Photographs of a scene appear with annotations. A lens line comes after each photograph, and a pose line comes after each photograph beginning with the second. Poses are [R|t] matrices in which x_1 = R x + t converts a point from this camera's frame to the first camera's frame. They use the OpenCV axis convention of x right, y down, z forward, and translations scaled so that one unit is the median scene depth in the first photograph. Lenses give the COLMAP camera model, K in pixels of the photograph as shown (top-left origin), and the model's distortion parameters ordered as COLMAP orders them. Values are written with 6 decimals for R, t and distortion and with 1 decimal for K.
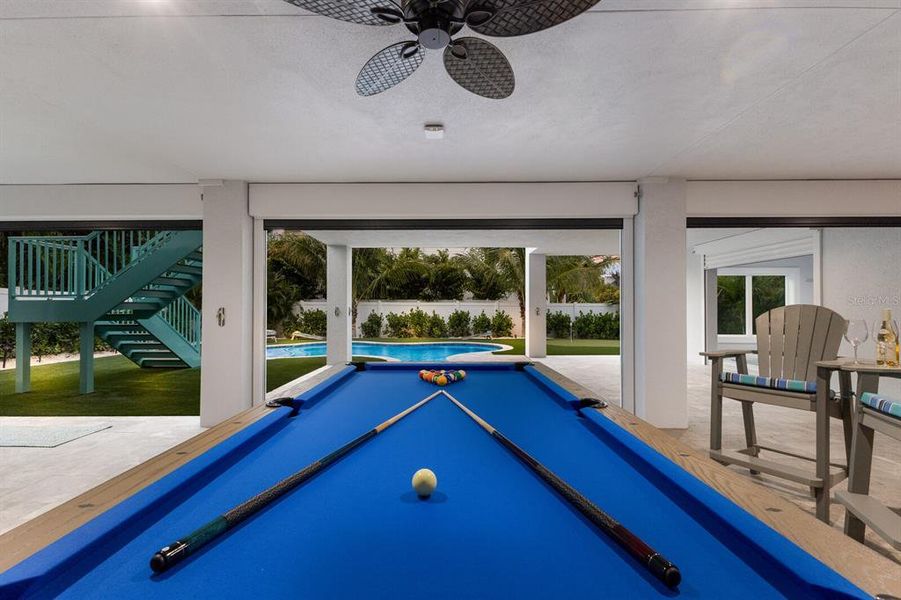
lens RADIAL K [[373.6, 0, 450.5], [0, 373.6, 300.0], [0, 0, 1]] dist [0.000738, 0.000127]
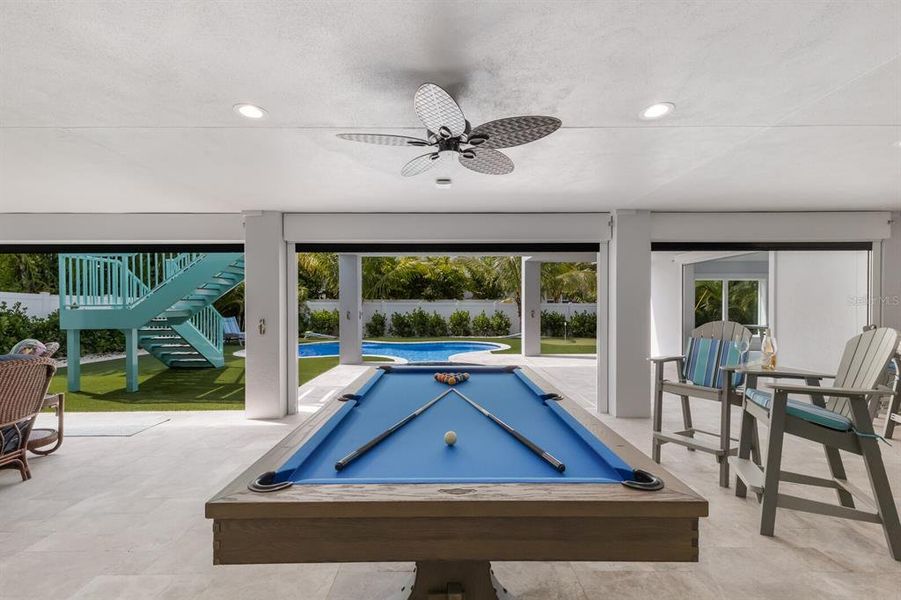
lens RADIAL K [[361.3, 0, 458.9], [0, 361.3, 306.5], [0, 0, 1]] dist [0.000107, 0.000136]
pose [[0.999781, -0.001575, 0.020865, -0.008696], [0.001171, 0.999812, 0.019379, -0.028798], [-0.020892, -0.019351, 0.999594, -0.110536]]
